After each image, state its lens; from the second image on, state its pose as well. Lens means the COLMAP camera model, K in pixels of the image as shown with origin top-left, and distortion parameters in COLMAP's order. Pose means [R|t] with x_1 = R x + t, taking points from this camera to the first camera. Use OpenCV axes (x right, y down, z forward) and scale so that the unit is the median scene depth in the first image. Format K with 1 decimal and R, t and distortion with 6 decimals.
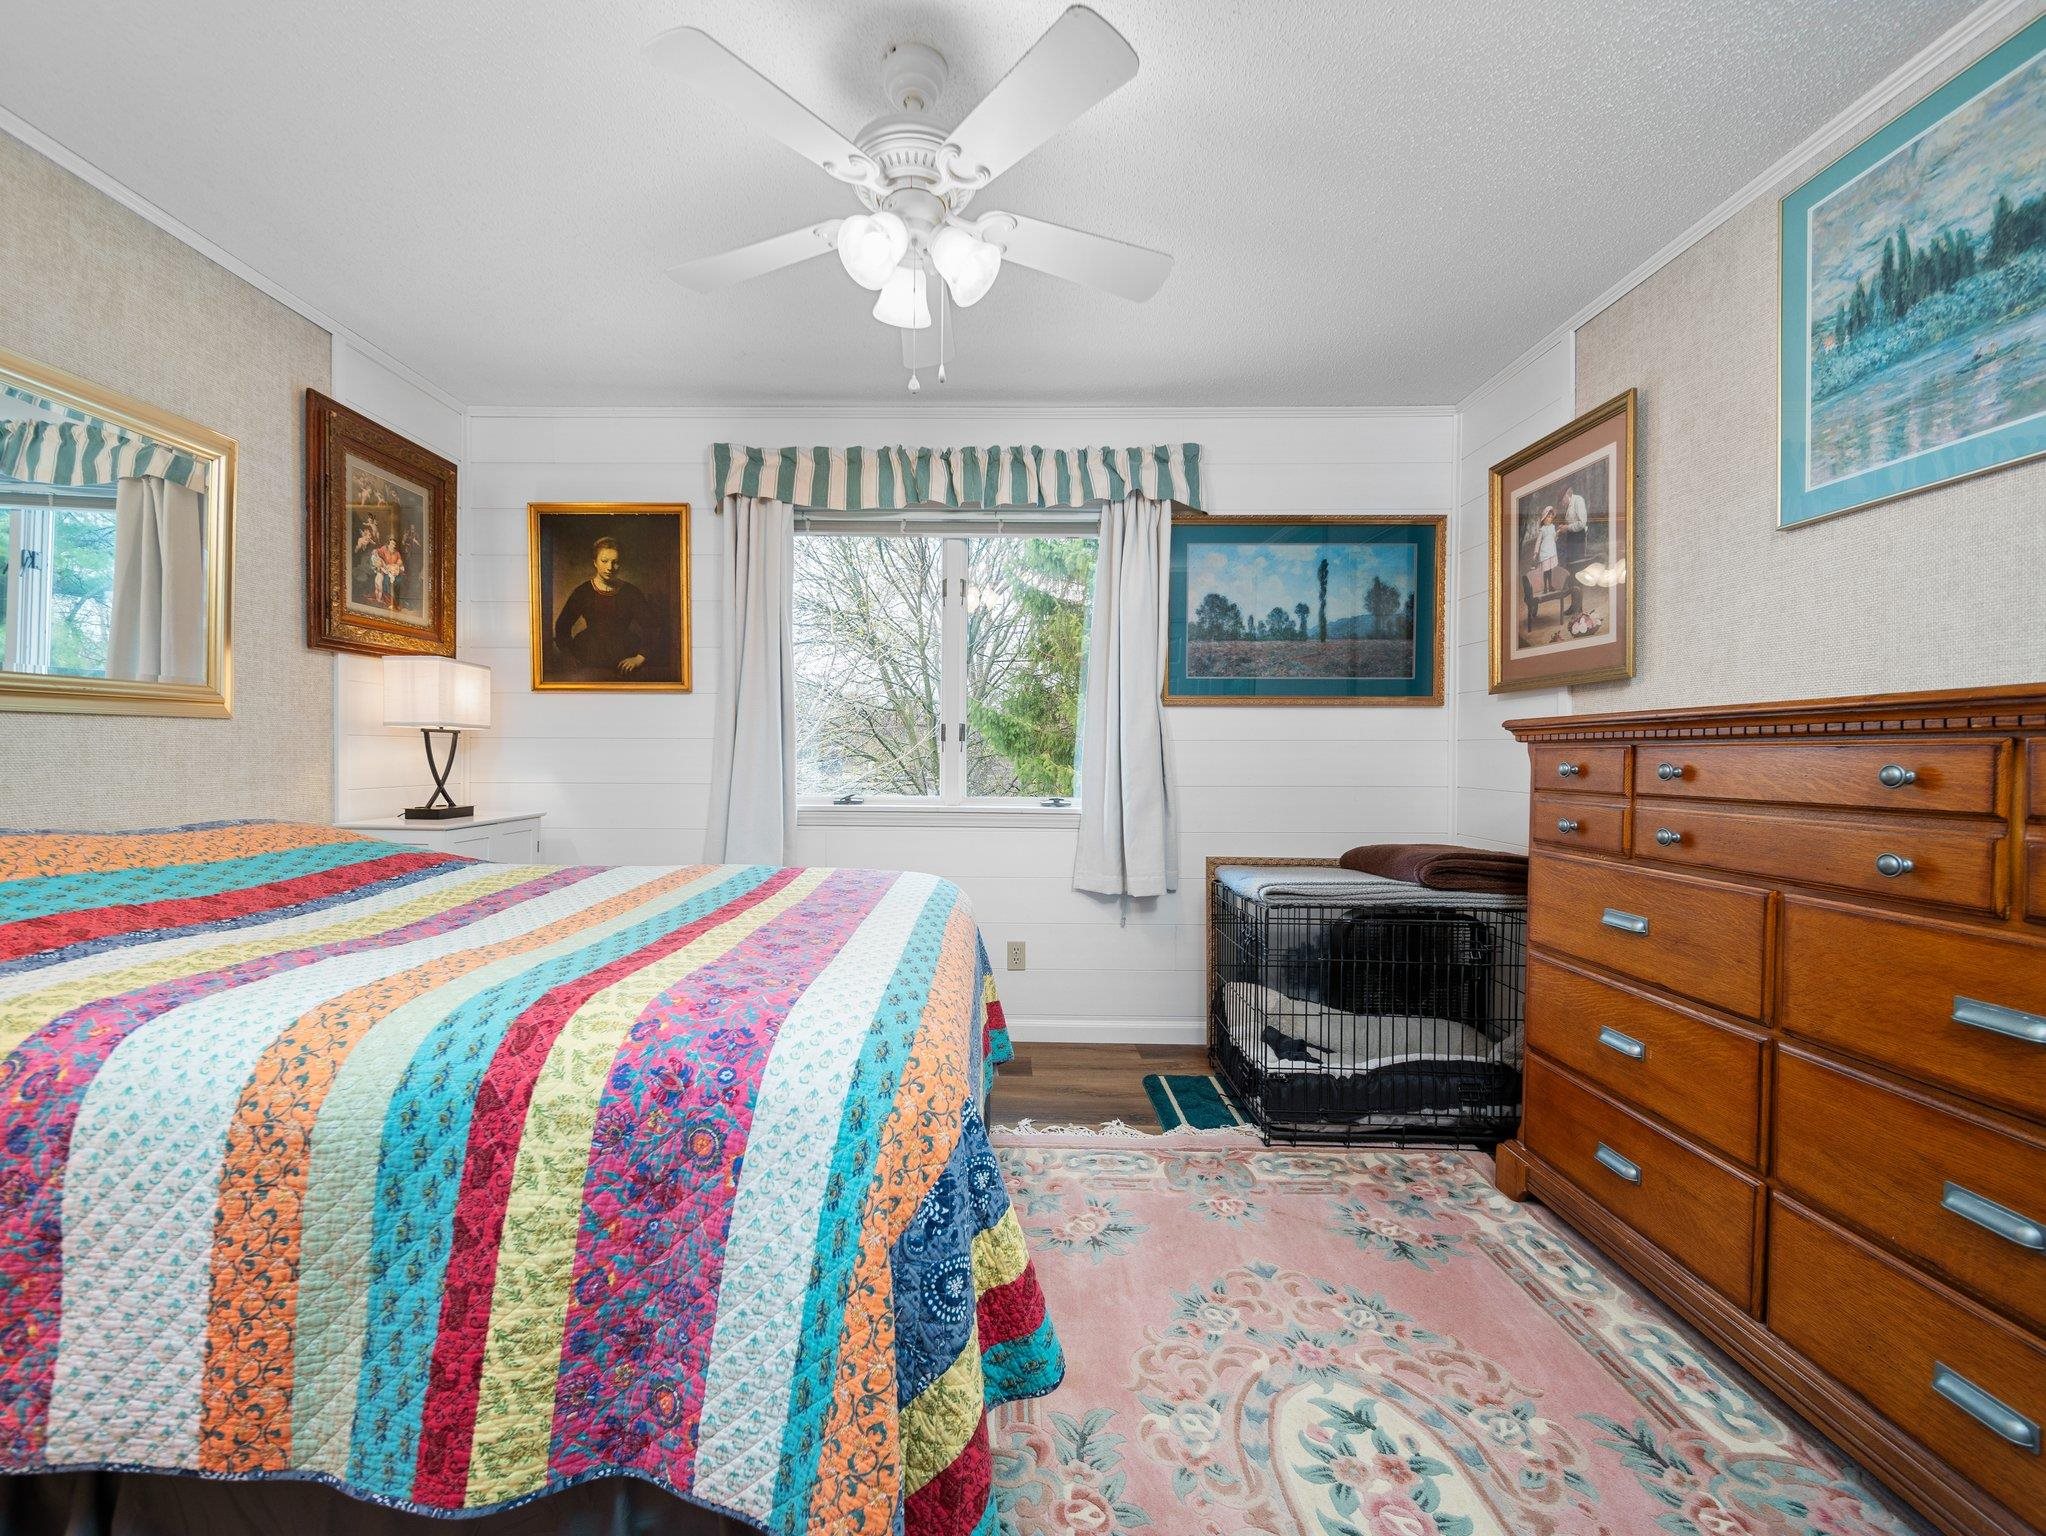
lens RADIAL K [[807.4, 0, 1023.0], [0, 807.4, 768.0], [0, 0, 1]] dist [-0.000548, -0.000349]
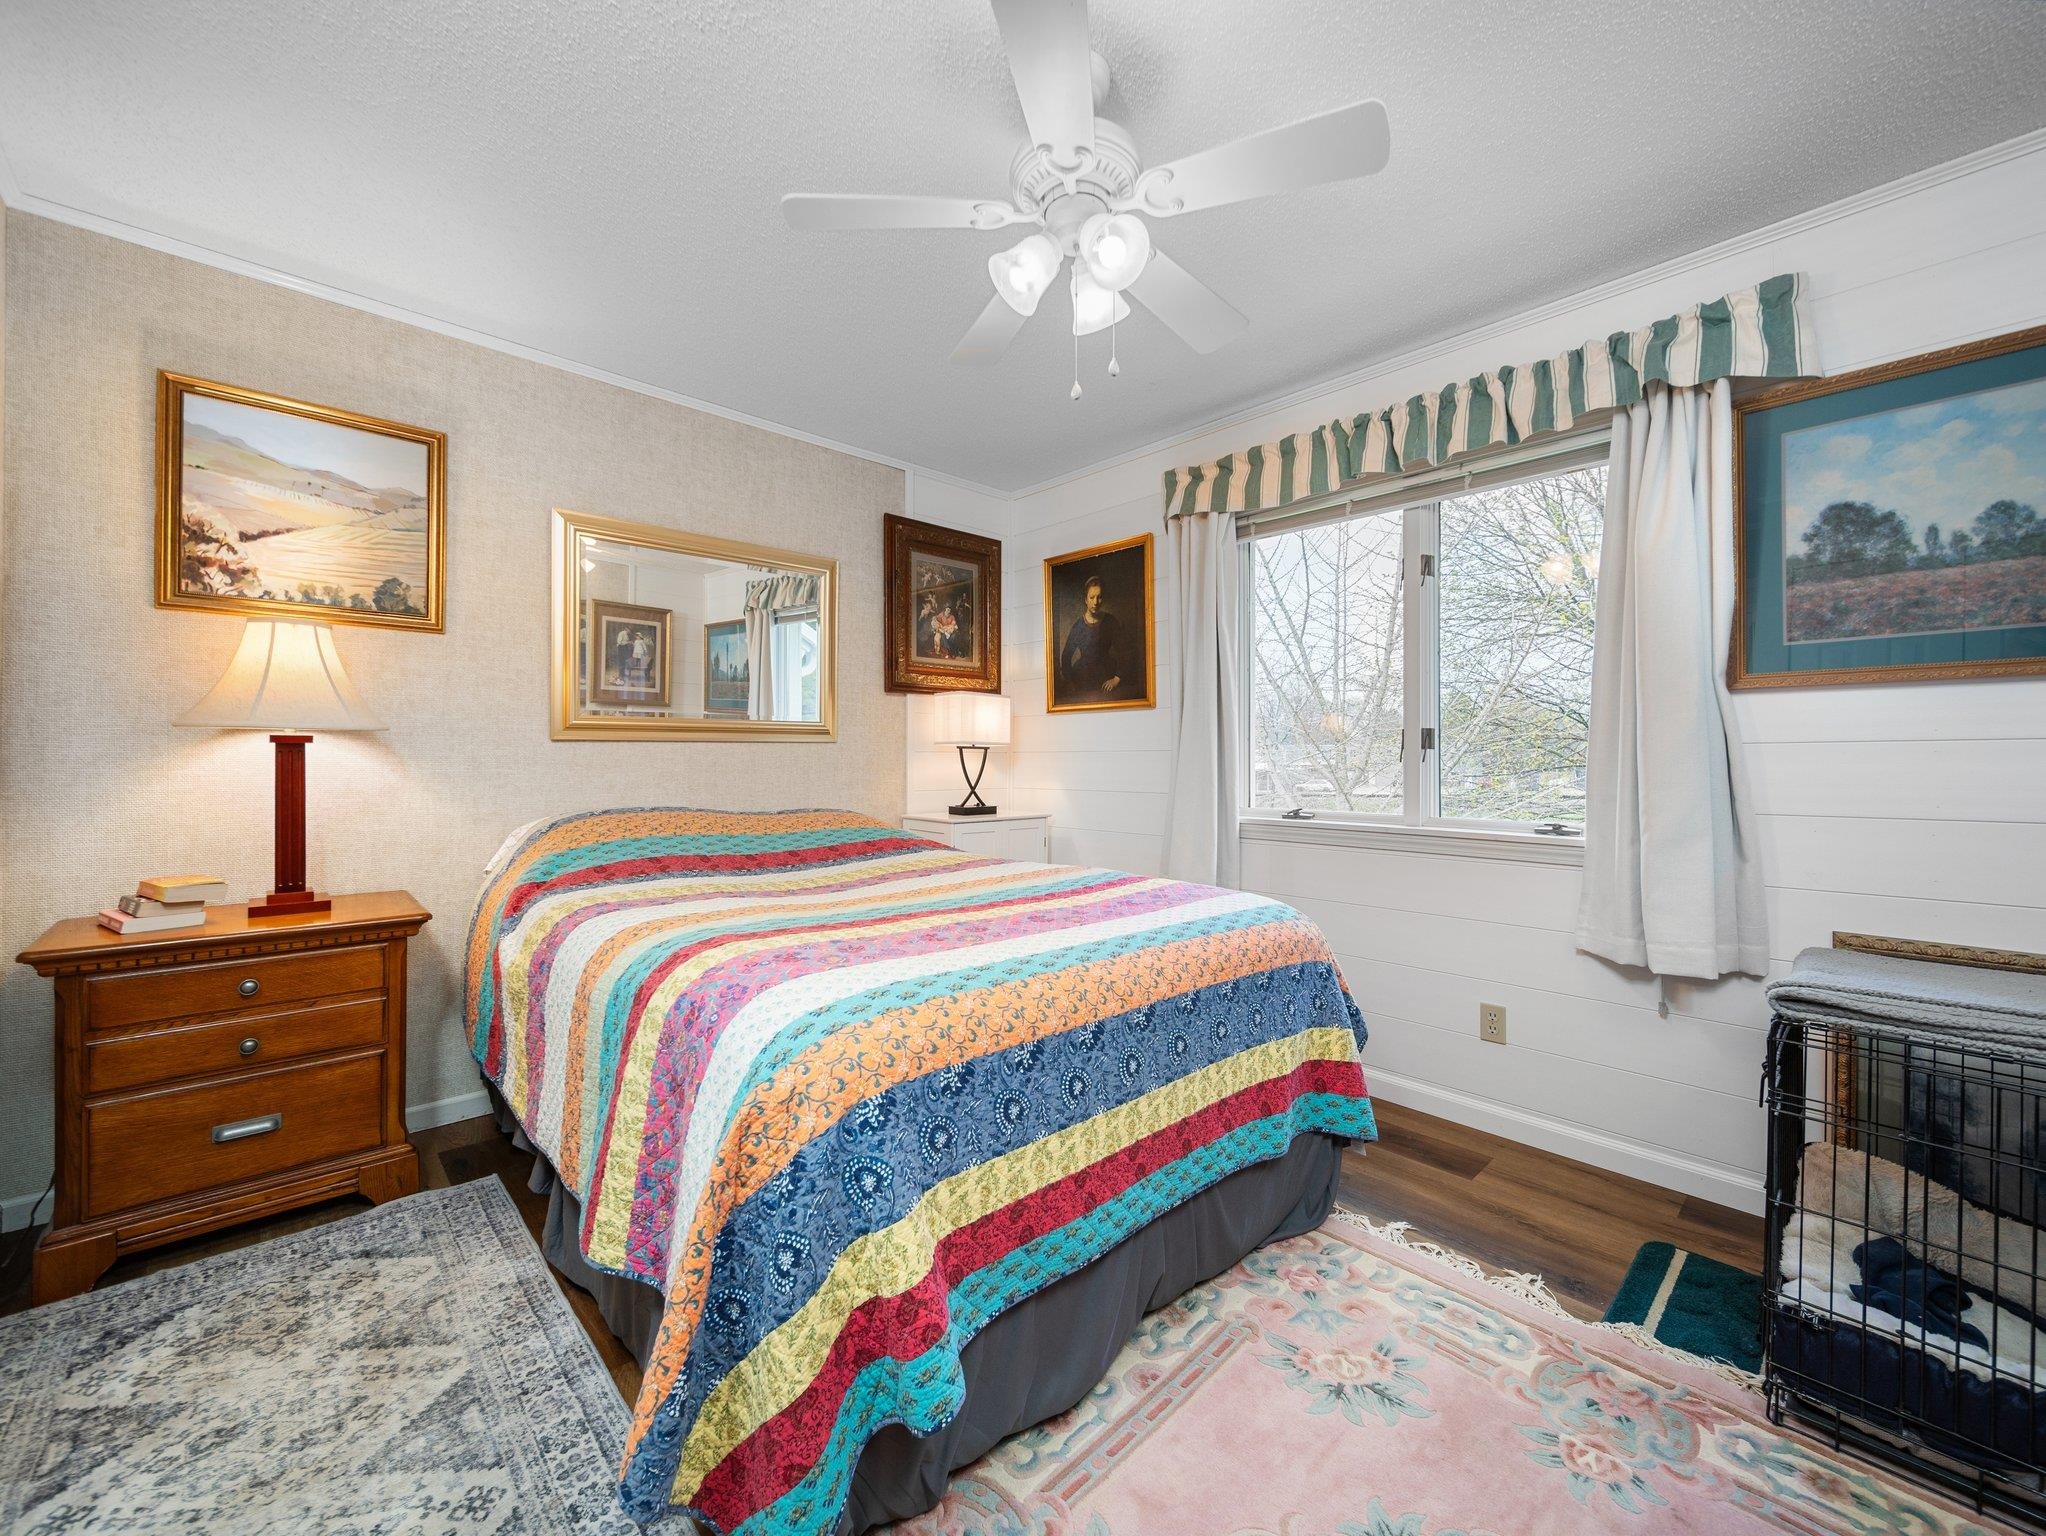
lens RADIAL K [[815.8, 0, 1021.8], [0, 815.8, 763.9], [0, 0, 1]] dist [-0.001837, -0.001076]
pose [[0.691719, -0.002148, -0.722164, 0.260597], [-0.011080, 0.999846, -0.013587, -0.002207], [0.722082, 0.017400, 0.691589, 0.131444]]
